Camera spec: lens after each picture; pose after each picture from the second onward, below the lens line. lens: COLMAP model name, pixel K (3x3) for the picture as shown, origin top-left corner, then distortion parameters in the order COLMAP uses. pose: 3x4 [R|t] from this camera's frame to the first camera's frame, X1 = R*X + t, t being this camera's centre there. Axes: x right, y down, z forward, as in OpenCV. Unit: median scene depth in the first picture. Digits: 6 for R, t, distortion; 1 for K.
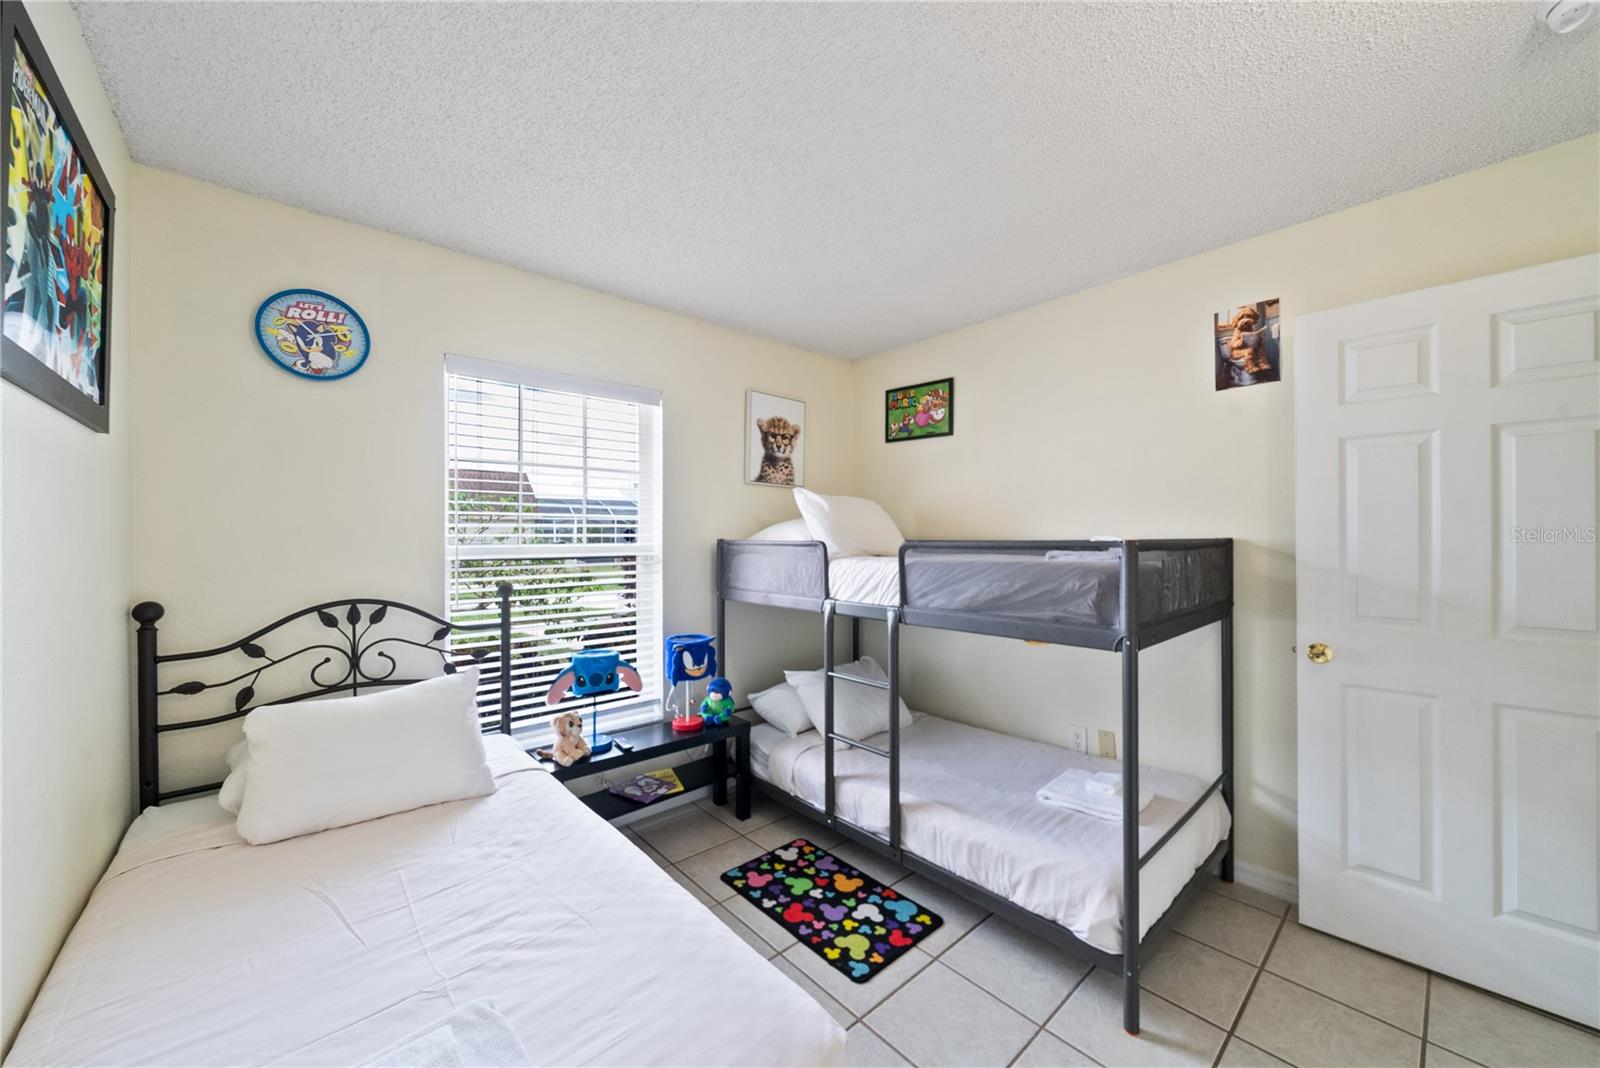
lens RADIAL K [[588.1, 0, 811.5], [0, 588.1, 535.0], [0, 0, 1]] dist [-0.008279, 0.000117]
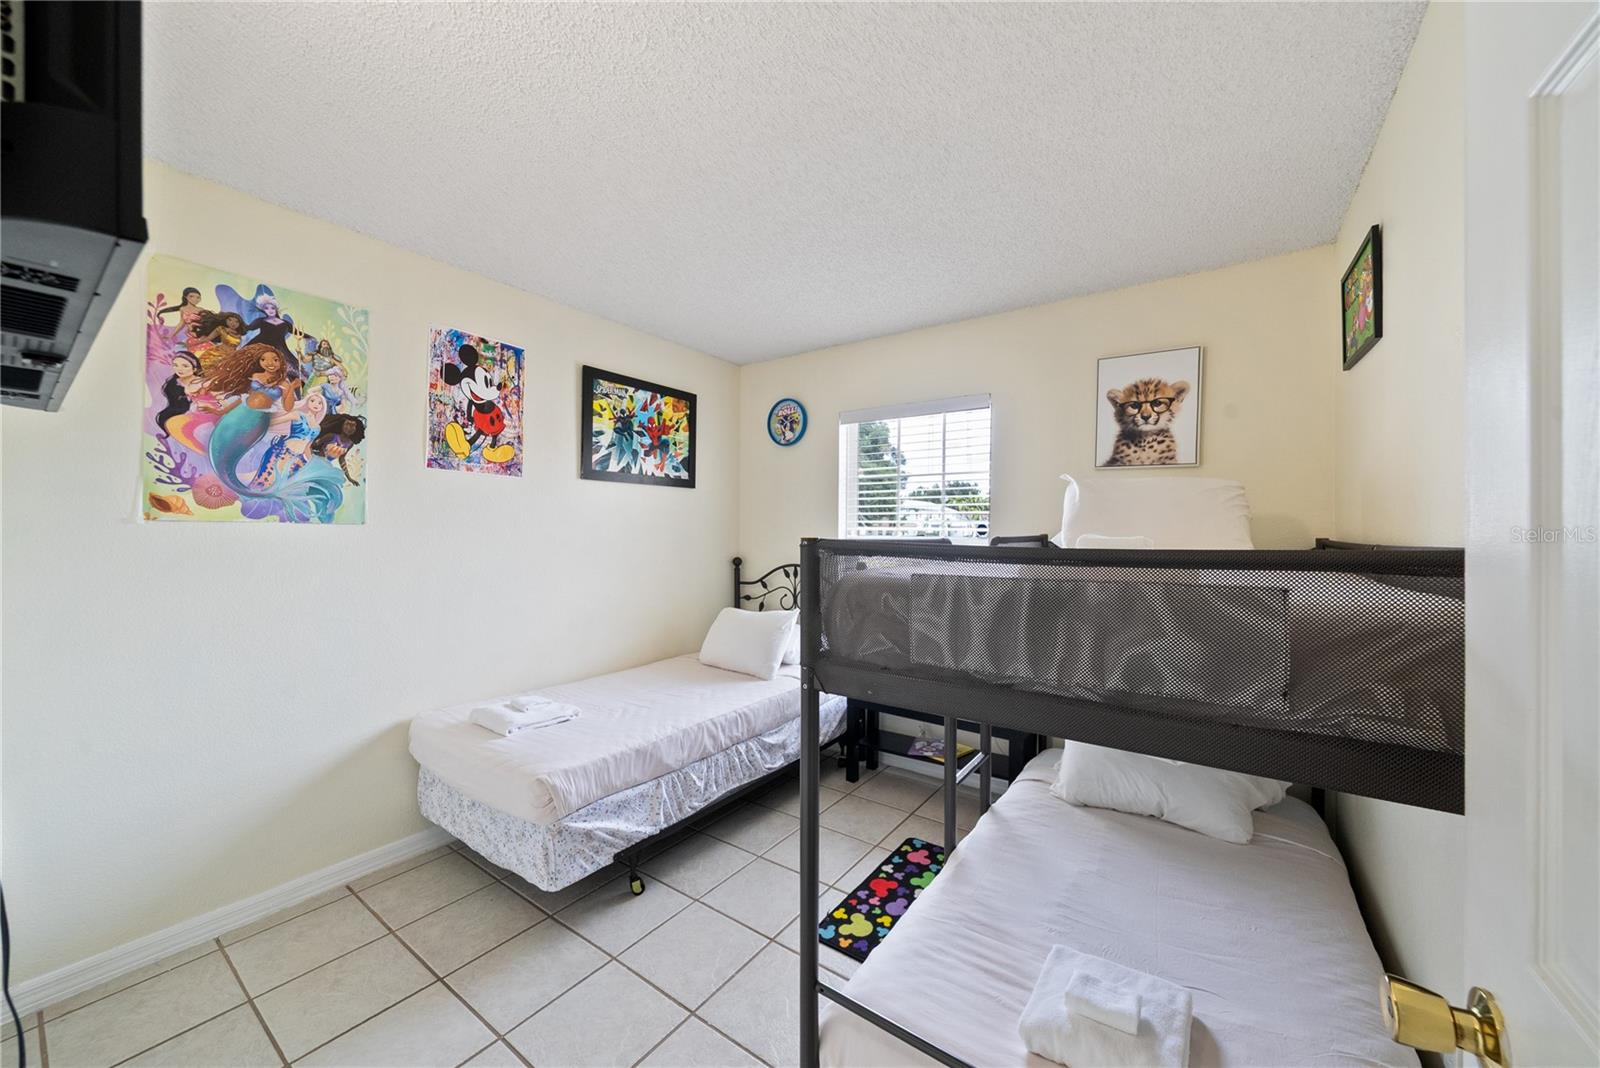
lens RADIAL K [[588.1, 0, 816.2], [0, 588.1, 530.0], [0, 0, 1]] dist [-0.008279, 0.000117]
pose [[0.223680, 0.006986, -0.974638, 0.956806], [-0.003564, 0.999973, 0.006349, -0.006195], [0.974656, 0.002053, 0.223699, 0.627638]]
